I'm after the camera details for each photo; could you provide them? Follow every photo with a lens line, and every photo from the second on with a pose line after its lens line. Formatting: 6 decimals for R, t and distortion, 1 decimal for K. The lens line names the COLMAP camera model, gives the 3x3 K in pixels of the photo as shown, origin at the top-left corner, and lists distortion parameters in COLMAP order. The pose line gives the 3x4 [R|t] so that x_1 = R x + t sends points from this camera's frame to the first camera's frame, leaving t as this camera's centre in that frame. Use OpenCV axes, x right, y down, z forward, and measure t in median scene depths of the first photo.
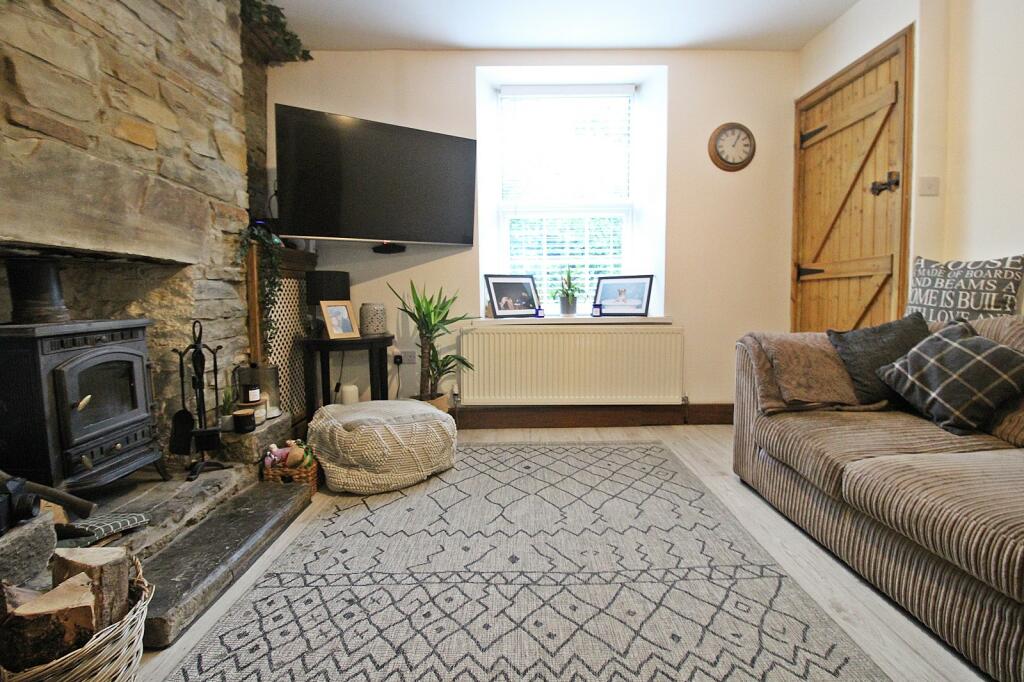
lens RADIAL K [[493.4, 0, 514.8], [0, 493.4, 338.2], [0, 0, 1]] dist [-0.006283, -0.002315]
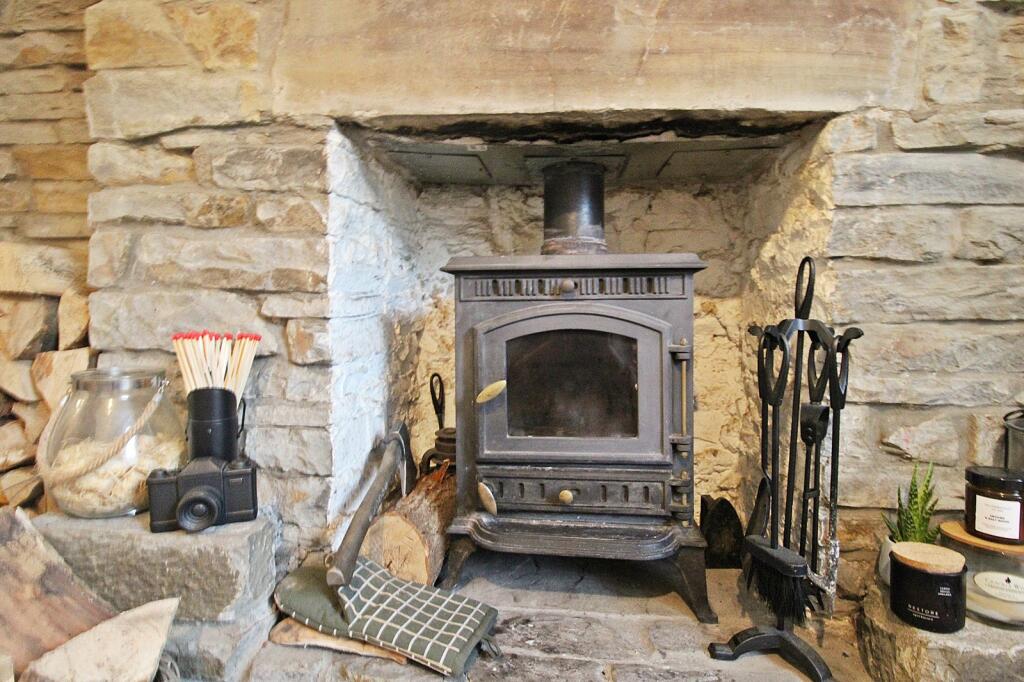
lens RADIAL K [[518.6, 0, 515.8], [0, 518.6, 326.0], [0, 0, 1]] dist [-0.018214, -0.004229]
pose [[-0.130270, 0.032840, -0.990934, -0.286277], [-0.097152, 0.994219, 0.045721, 0.025815], [0.986707, 0.102228, -0.126327, 1.058310]]
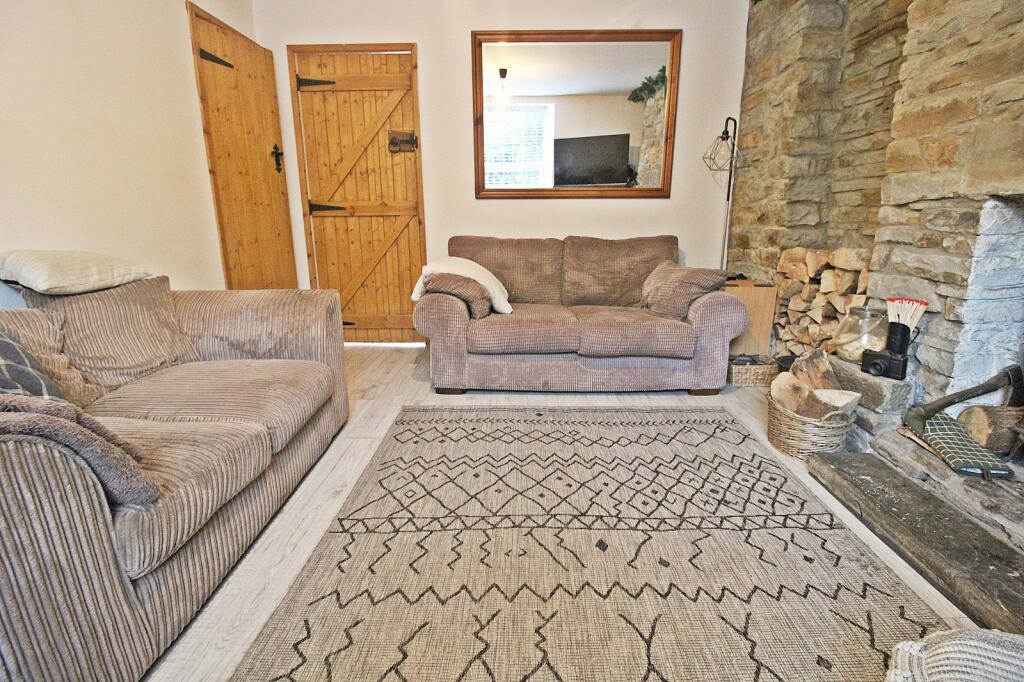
lens RADIAL K [[493.4, 0, 513.0], [0, 493.4, 335.2], [0, 0, 1]] dist [-0.006283, -0.002315]
pose [[-0.999873, 0.009980, 0.012430, 0.154672], [0.013435, 0.947285, 0.320109, -0.222506], [-0.008580, 0.320236, -0.947299, 1.839989]]
